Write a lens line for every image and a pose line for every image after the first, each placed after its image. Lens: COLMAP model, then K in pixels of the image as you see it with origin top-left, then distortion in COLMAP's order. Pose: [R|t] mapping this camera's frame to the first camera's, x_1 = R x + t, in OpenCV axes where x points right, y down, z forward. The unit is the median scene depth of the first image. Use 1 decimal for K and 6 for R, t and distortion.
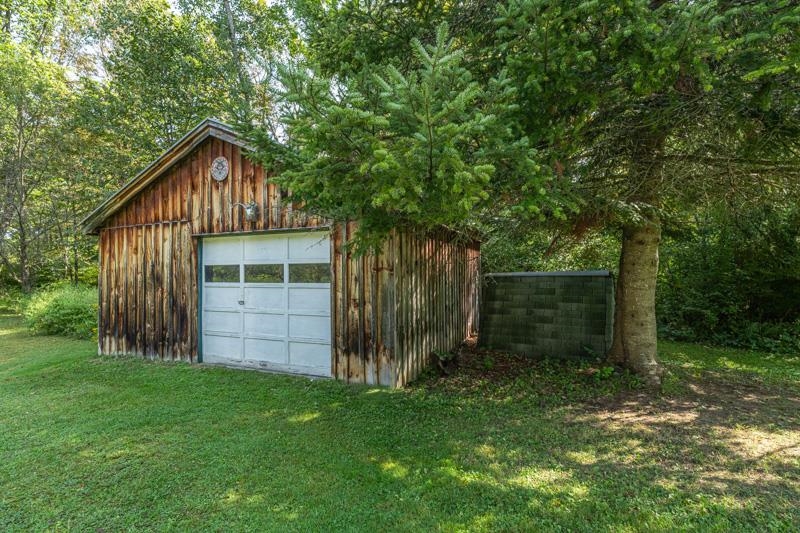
lens RADIAL K [[383.9, 0, 398.5], [0, 383.9, 268.5], [0, 0, 1]] dist [0.000600, -0.000047]
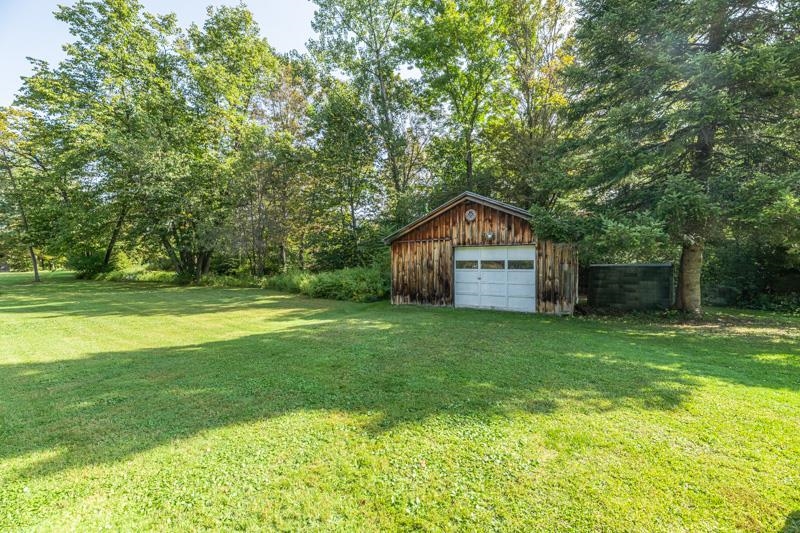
lens RADIAL K [[327.6, 0, 401.8], [0, 327.6, 266.0], [0, 0, 1]] dist [-0.002731, -0.000744]
pose [[0.989330, 0.003435, -0.145654, -0.572416], [-0.000063, 0.999732, 0.023150, -0.021248], [0.145695, -0.022894, 0.989065, -0.836392]]
